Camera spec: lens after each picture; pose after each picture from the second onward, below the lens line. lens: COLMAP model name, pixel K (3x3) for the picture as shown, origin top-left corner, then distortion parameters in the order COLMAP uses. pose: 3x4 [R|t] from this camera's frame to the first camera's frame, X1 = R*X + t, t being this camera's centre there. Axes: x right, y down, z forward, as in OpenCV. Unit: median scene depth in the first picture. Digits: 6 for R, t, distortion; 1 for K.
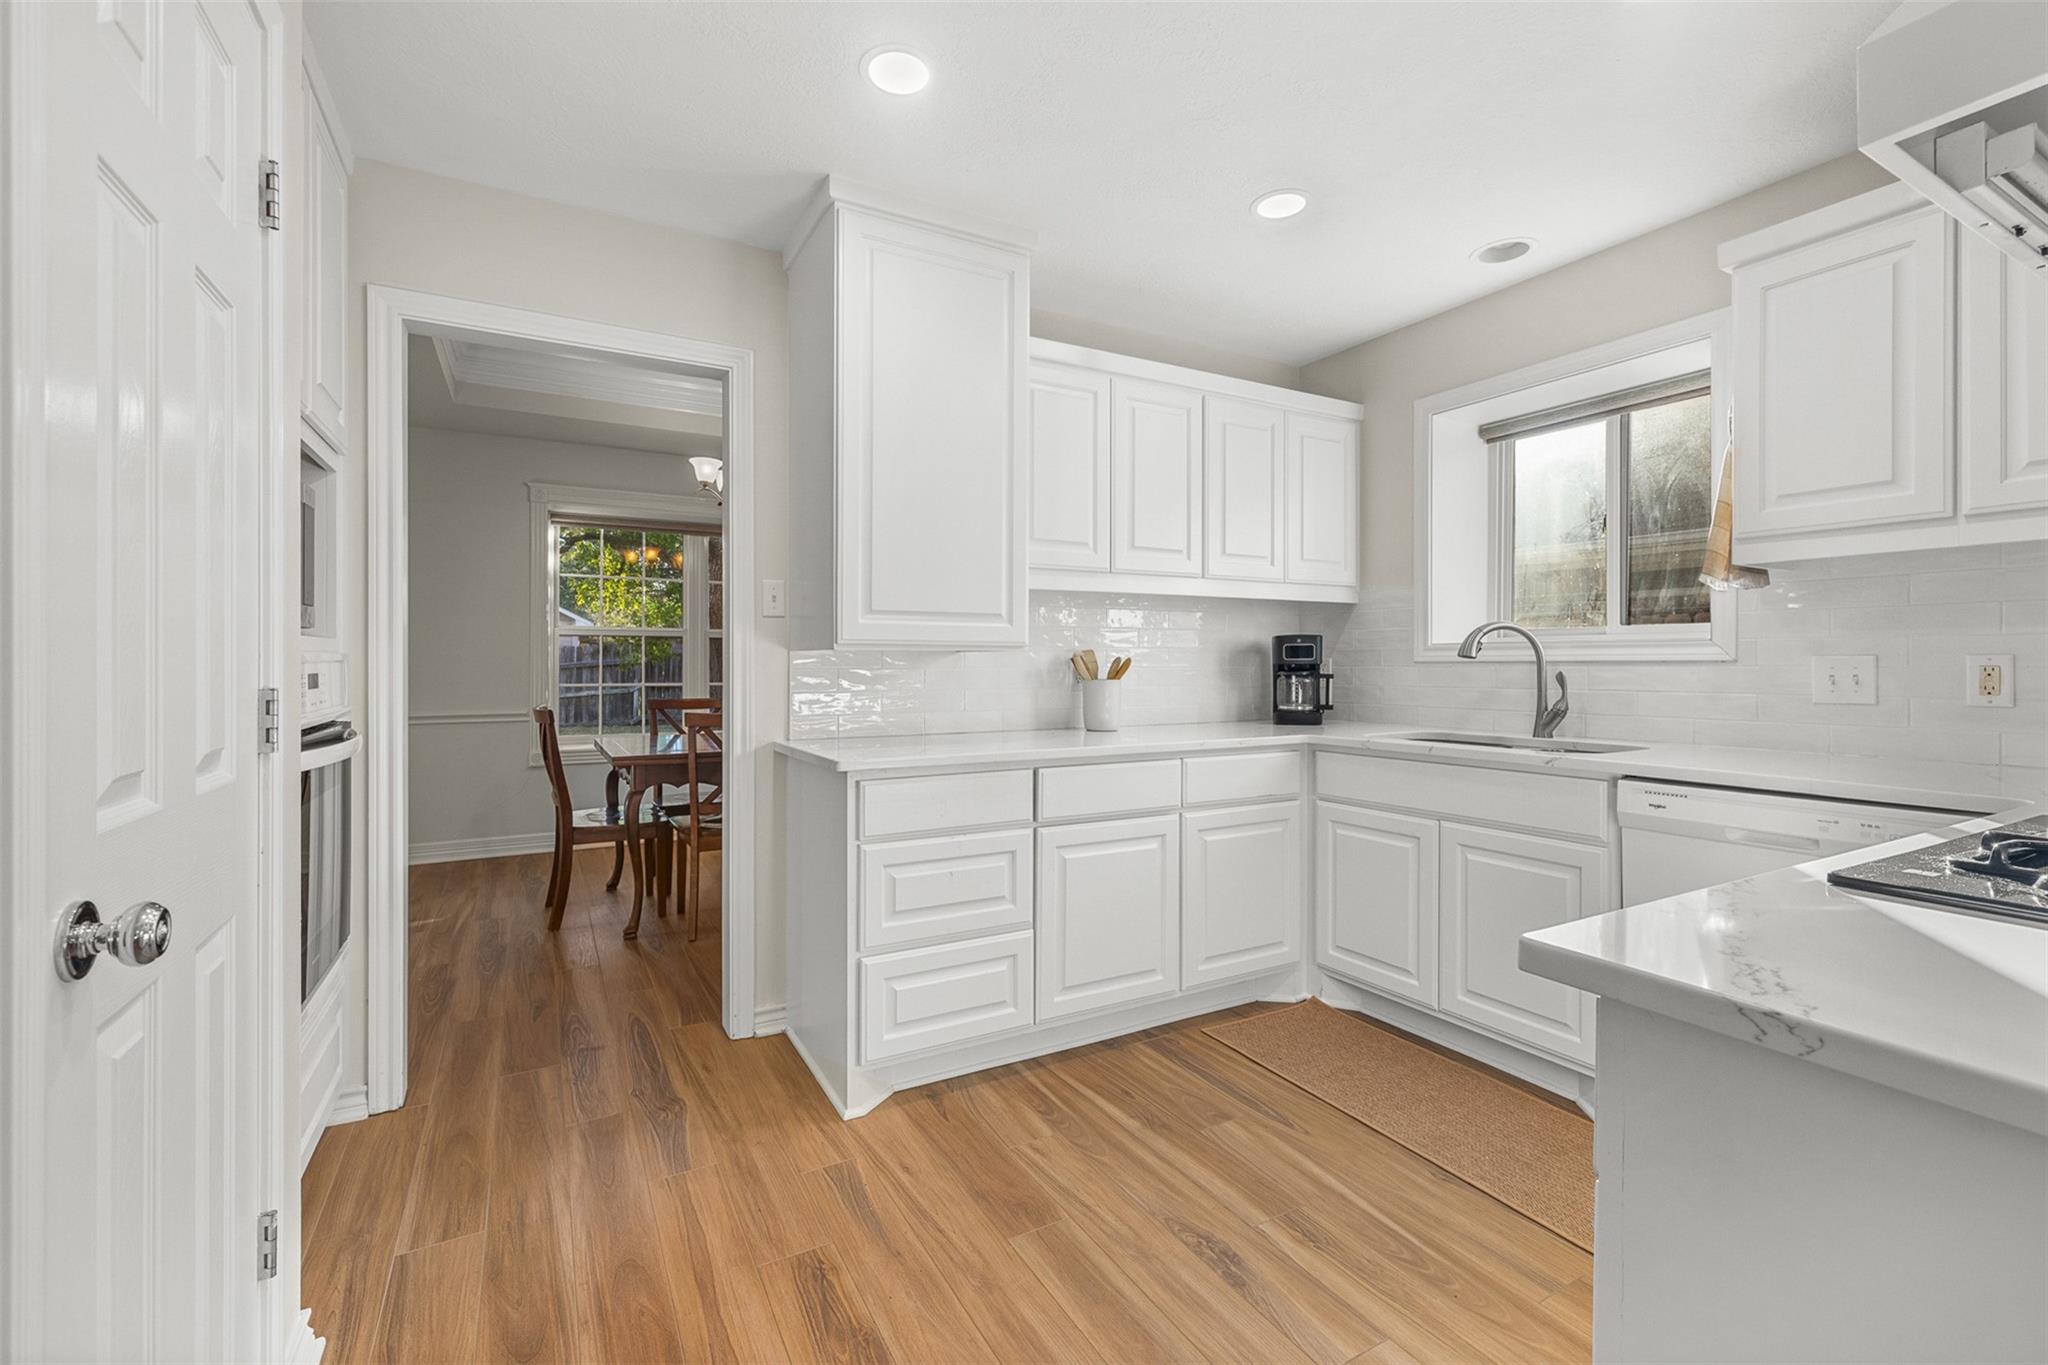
lens RADIAL K [[870.4, 0, 1015.9], [0, 870.4, 663.5], [0, 0, 1]] dist [-0.000042, 0.000670]
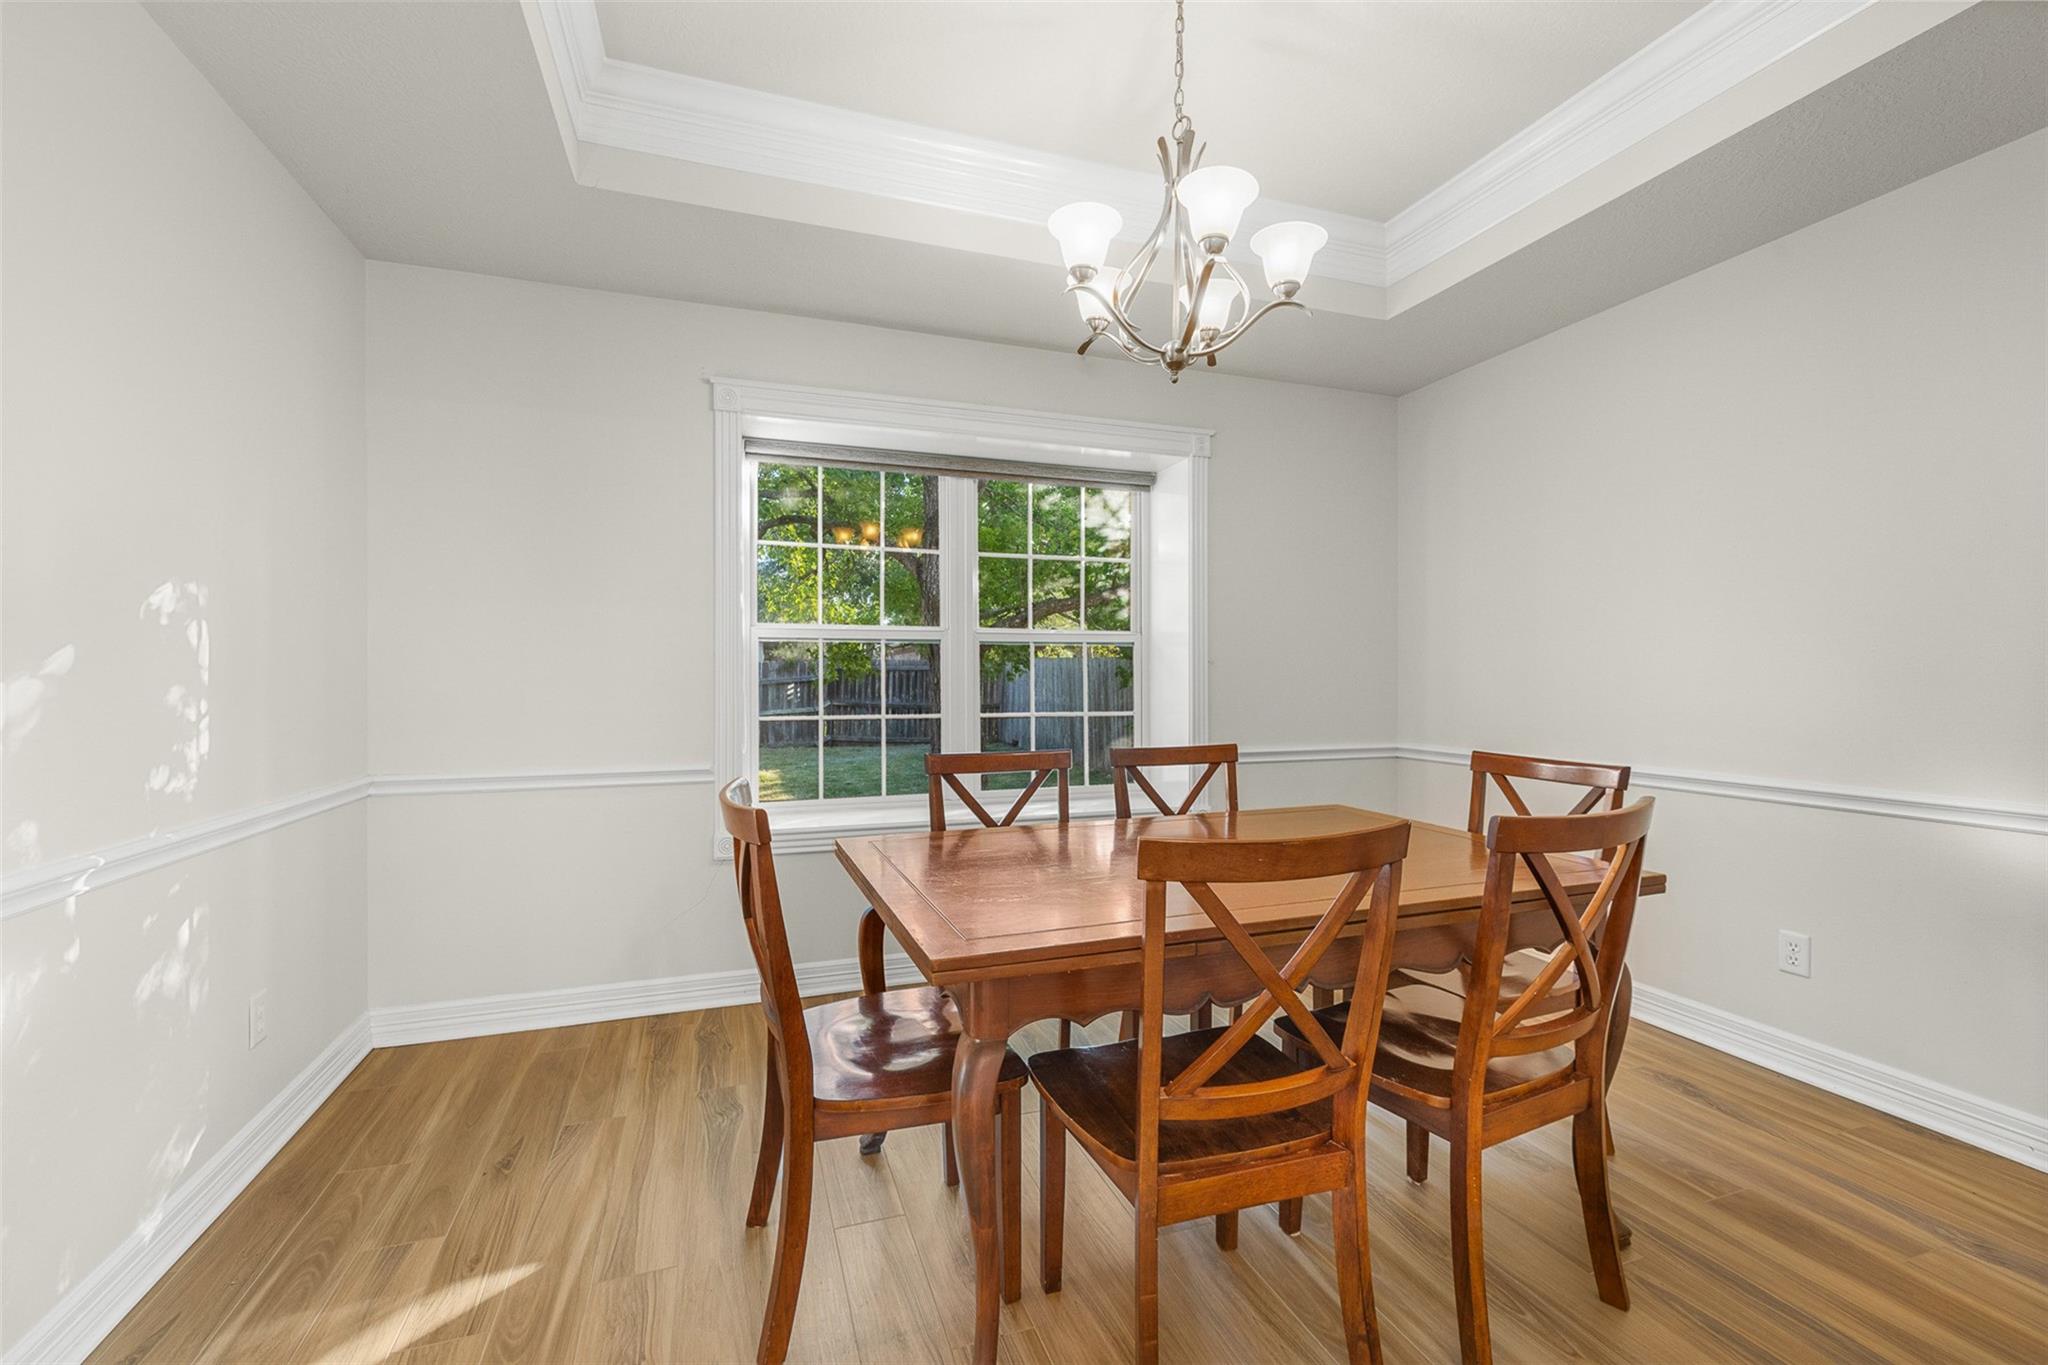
lens RADIAL K [[870.4, 0, 1013.2], [0, 870.4, 683.9], [0, 0, 1]] dist [-0.000042, 0.000670]
pose [[0.983153, -0.006885, -0.182656, -0.463580], [0.006128, 0.999970, -0.004712, 0.008793], [0.182683, 0.003514, 0.983166, 0.840547]]
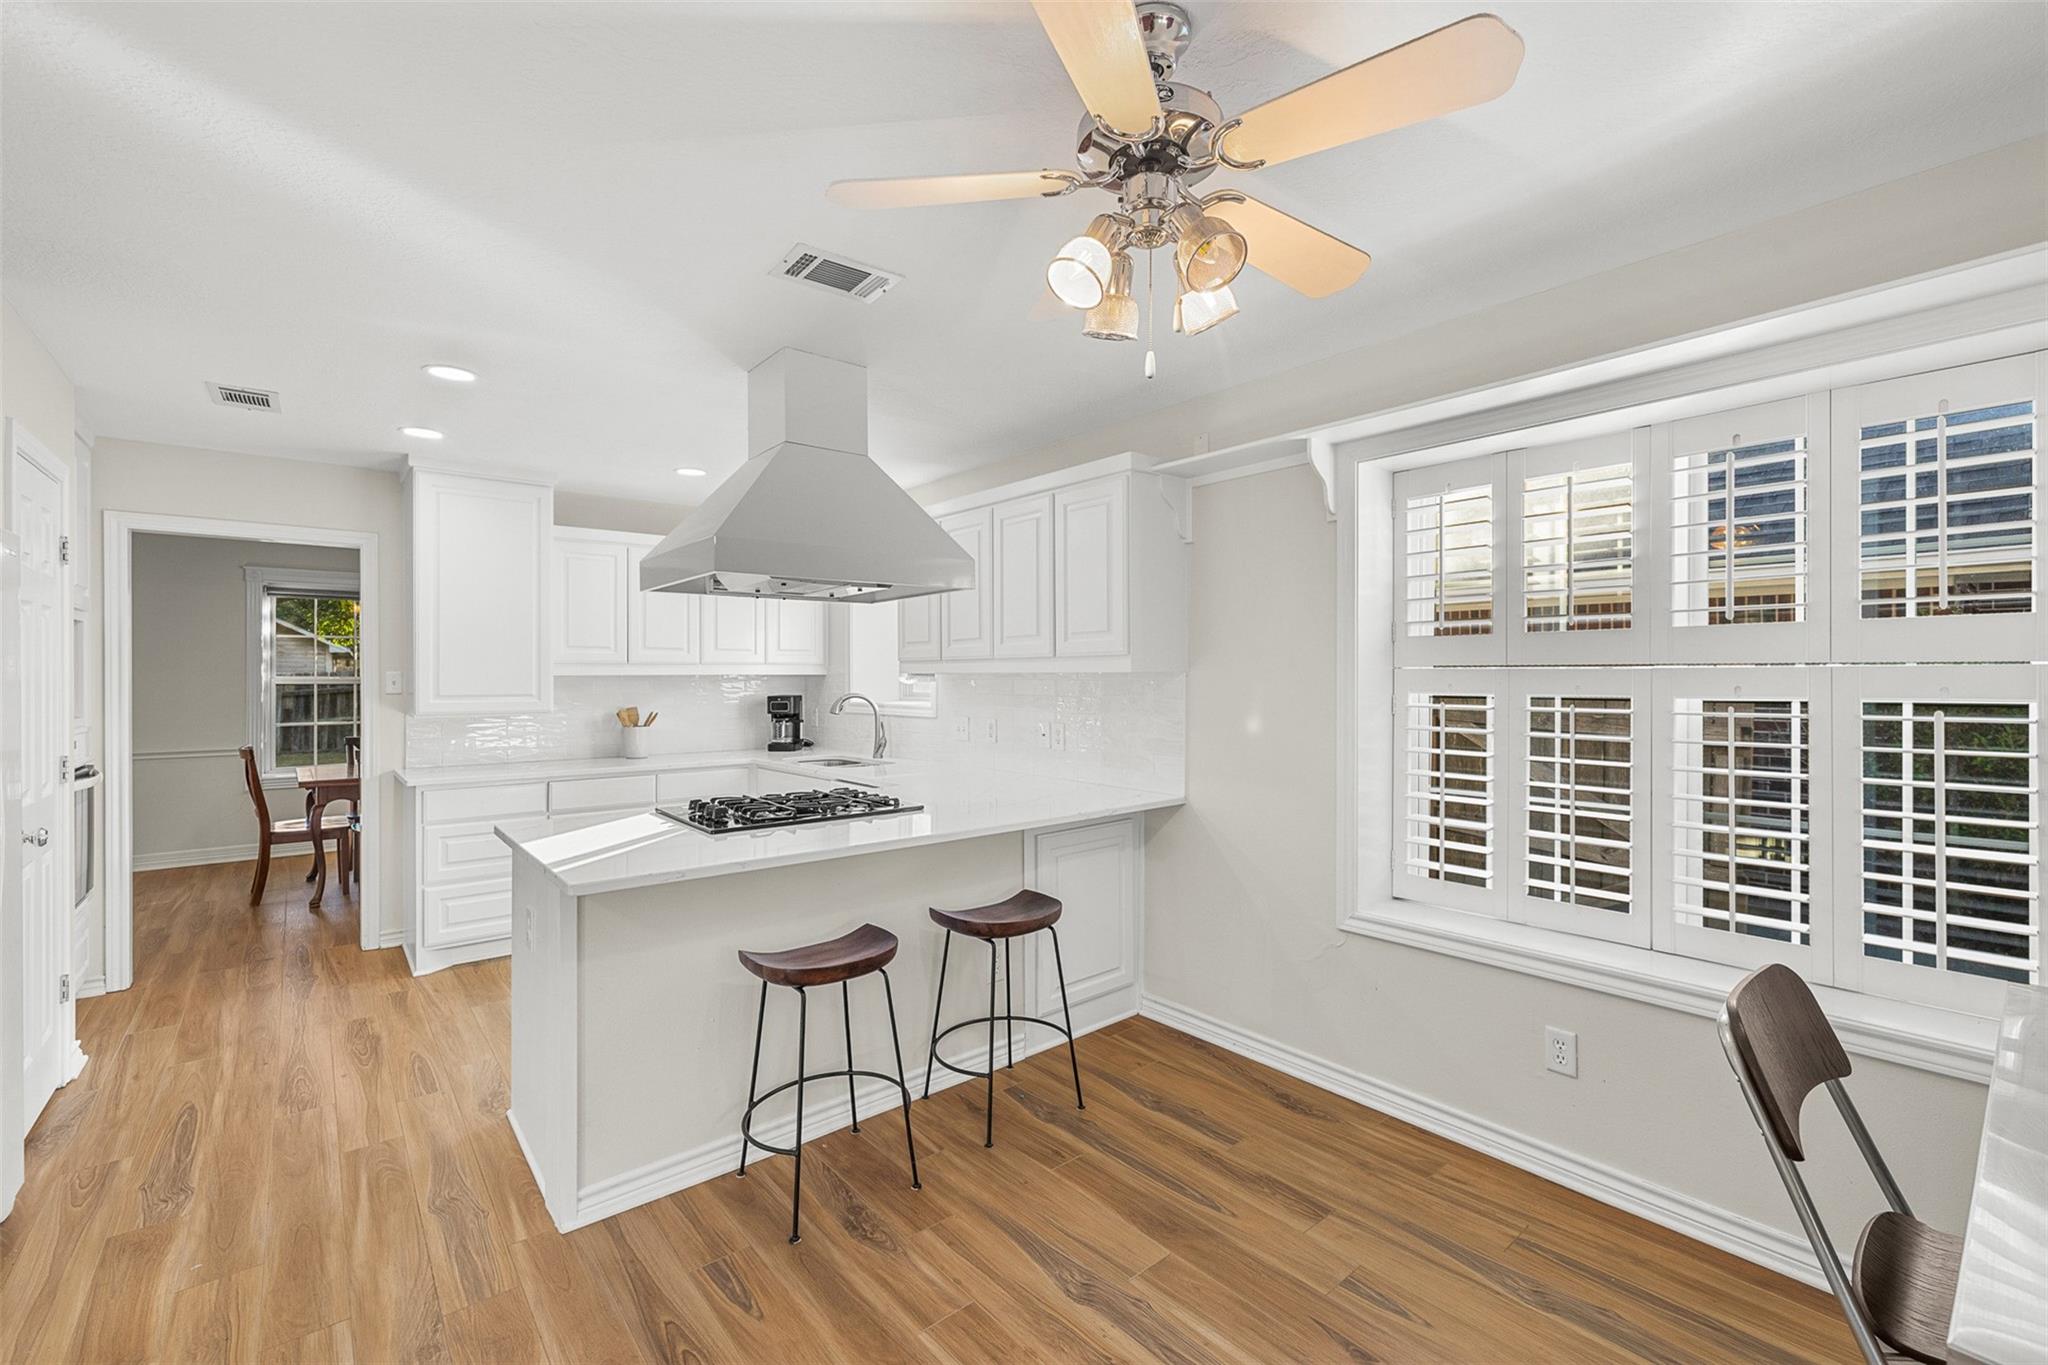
lens RADIAL K [[870.4, 0, 1028.4], [0, 870.4, 678.3], [0, 0, 1]] dist [-0.000042, 0.000670]
pose [[0.981935, -0.002624, 0.189200, 0.588980], [0.002547, 0.999997, 0.000652, -0.081591], [-0.189201, -0.000159, 0.981938, -0.844339]]
